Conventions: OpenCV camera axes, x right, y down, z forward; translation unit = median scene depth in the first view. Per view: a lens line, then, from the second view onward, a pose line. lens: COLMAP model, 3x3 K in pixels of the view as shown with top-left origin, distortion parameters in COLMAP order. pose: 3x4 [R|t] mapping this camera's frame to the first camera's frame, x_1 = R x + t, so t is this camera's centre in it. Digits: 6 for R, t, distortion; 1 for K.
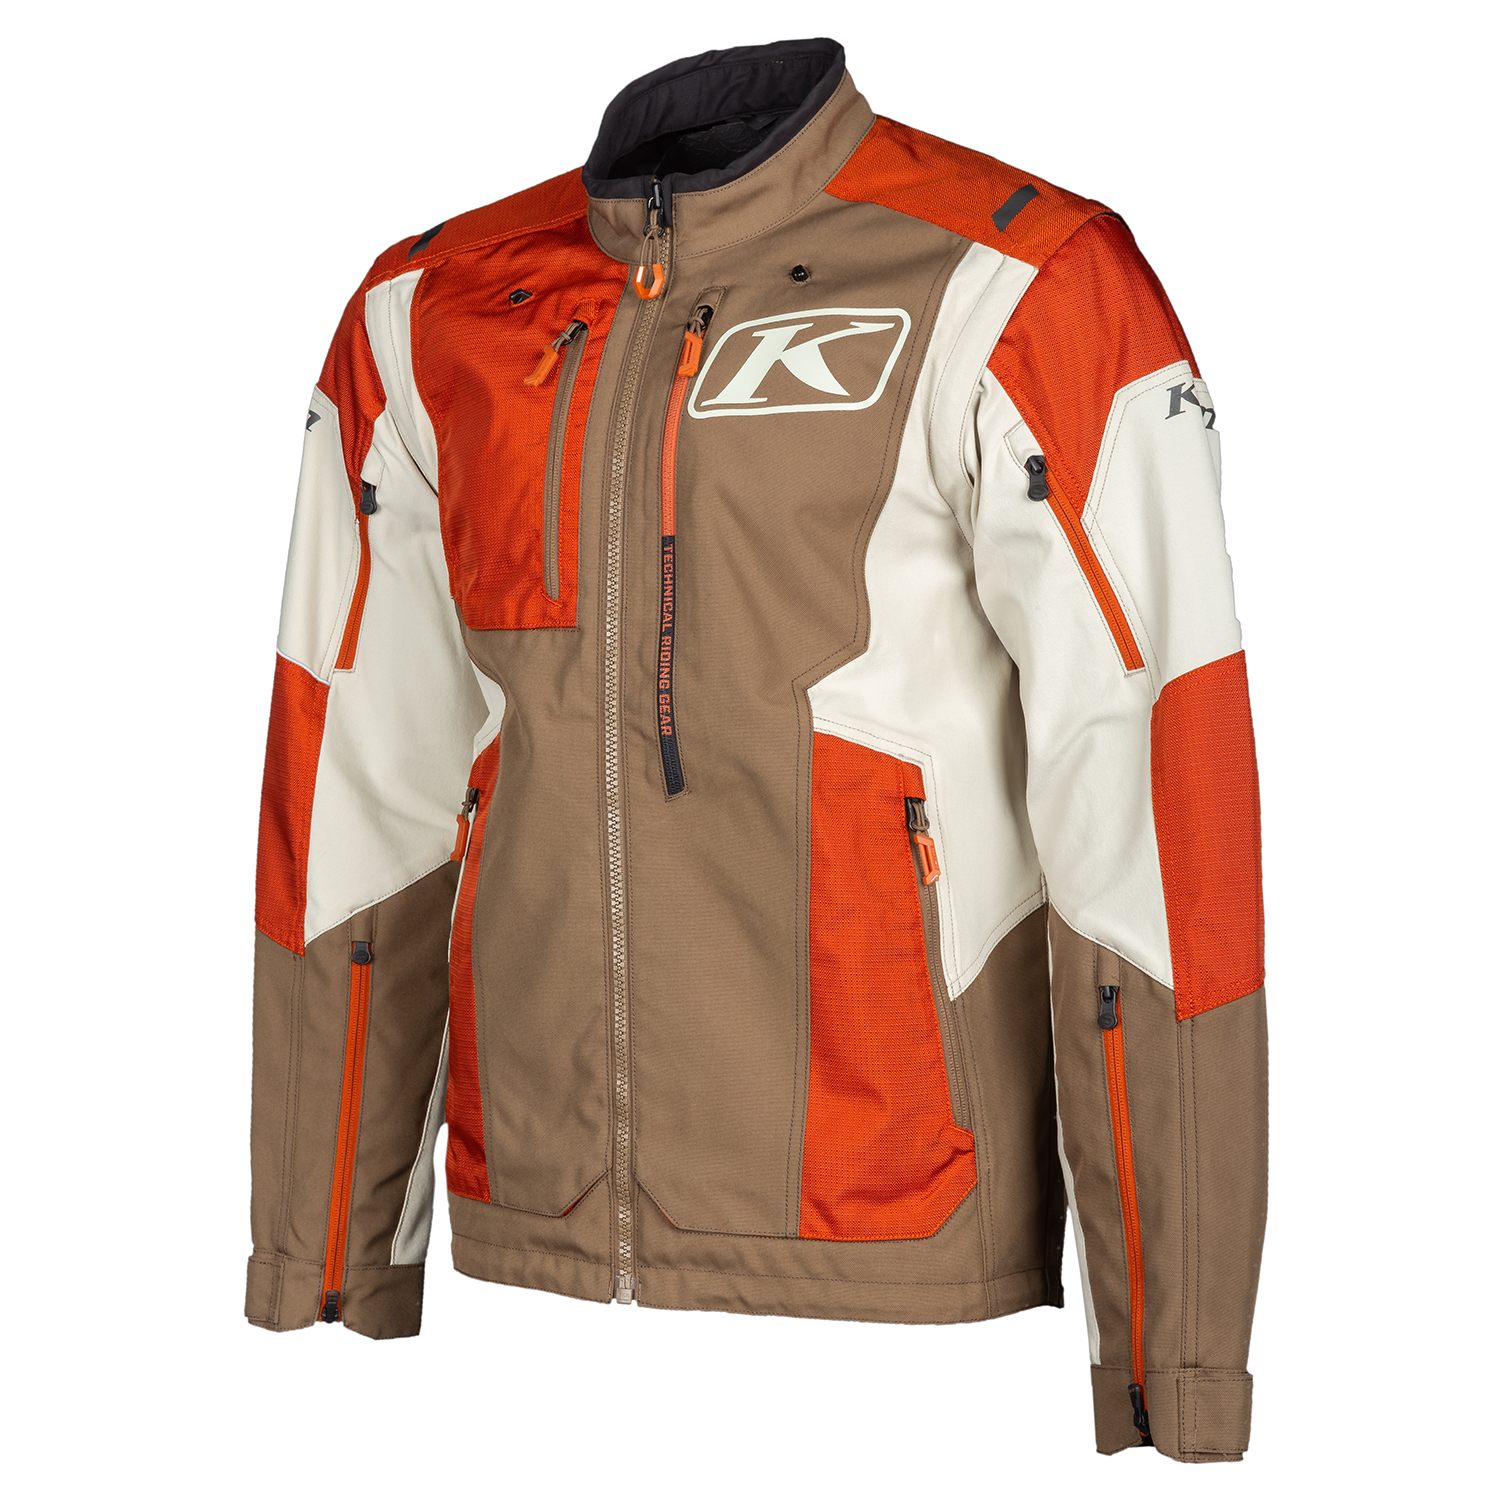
lens RADIAL K [[3383.6, 0, 750.0], [0, 3383.6, 750.0], [0, 0, 1]] dist [0.002627, 0.017638]
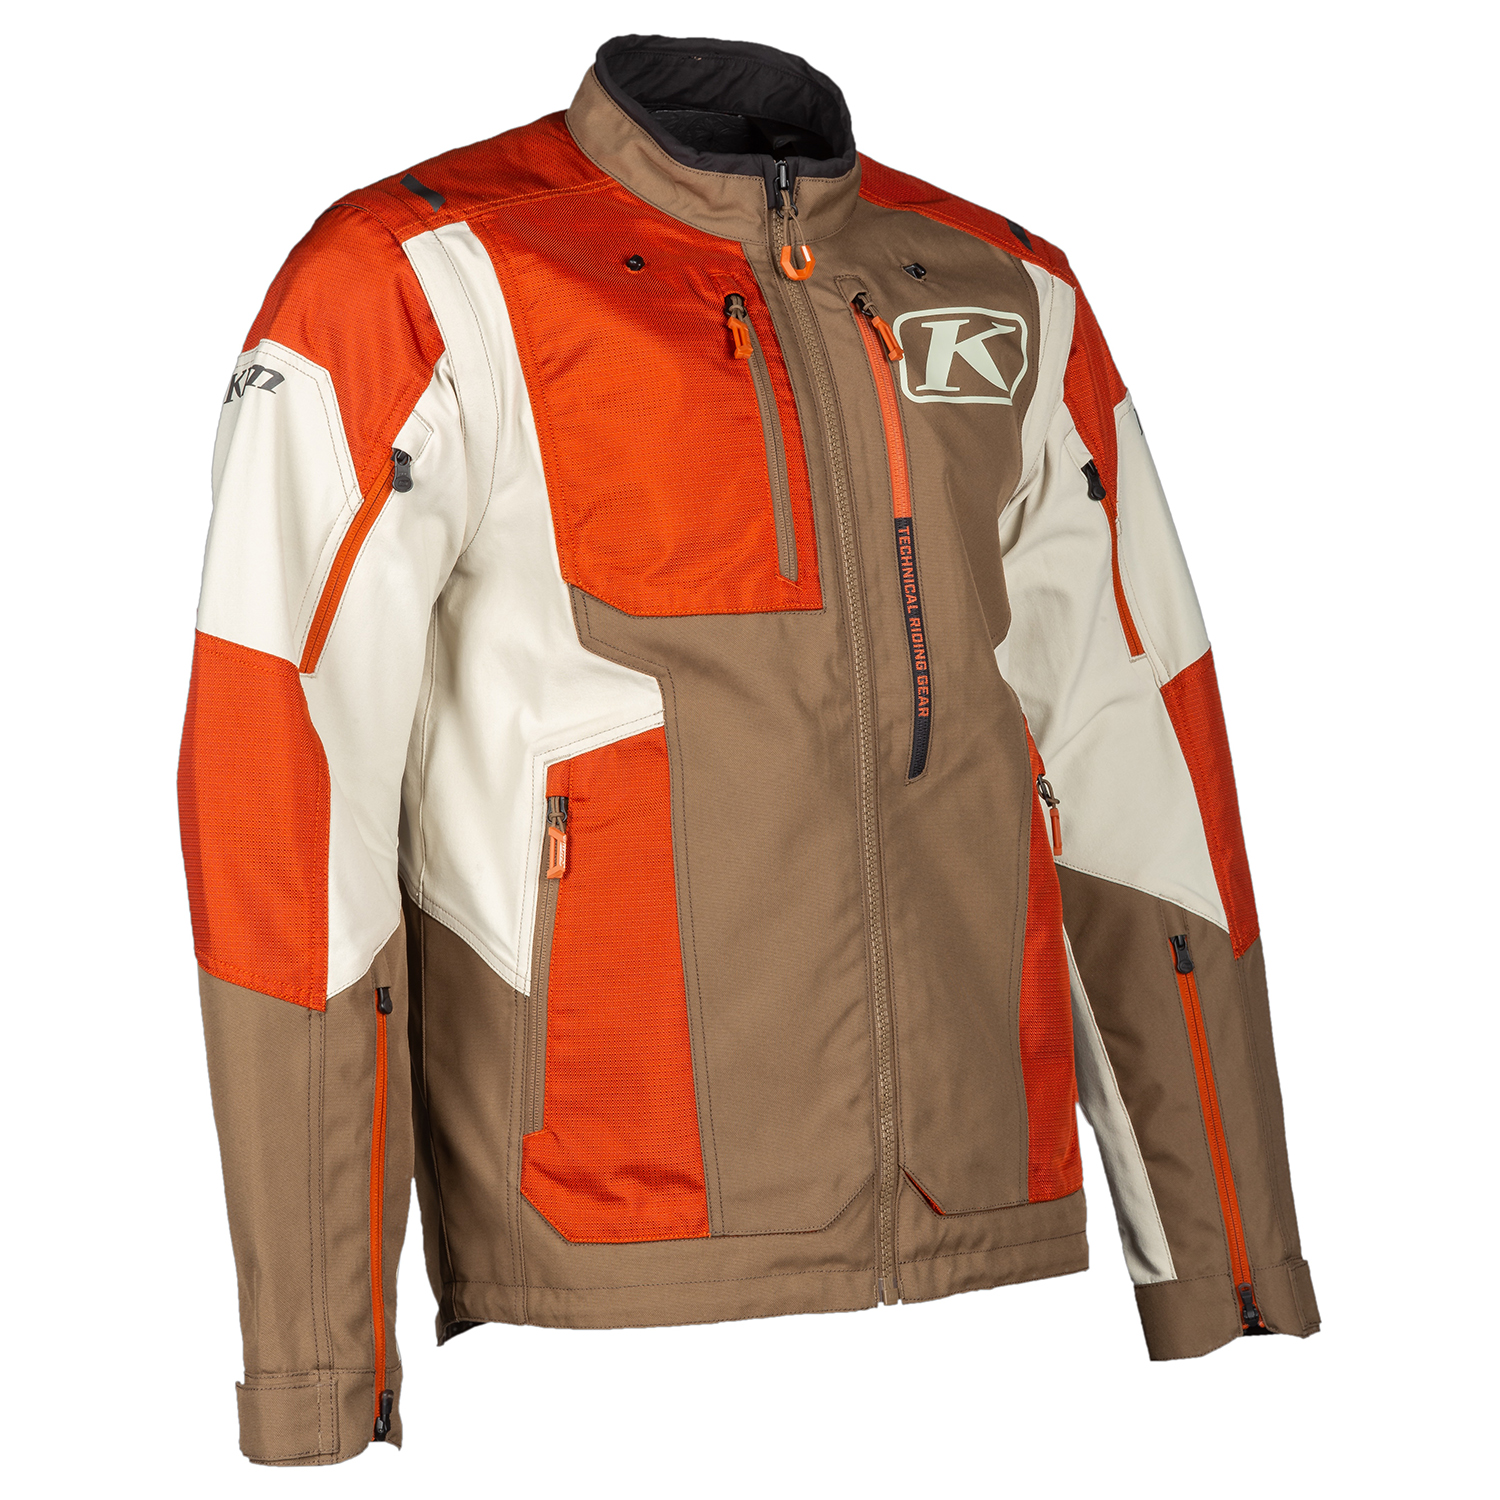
lens RADIAL K [[3383.6, 0, 750.8], [0, 3383.6, 700.2], [0, 0, 1]] dist [-0.042747, -0.021305]
pose [[0.513116, -0.001169, 0.858318, -0.893866], [0.063779, 0.997286, -0.036771, 0.023805], [-0.855946, 0.073611, 0.511798, 0.527658]]
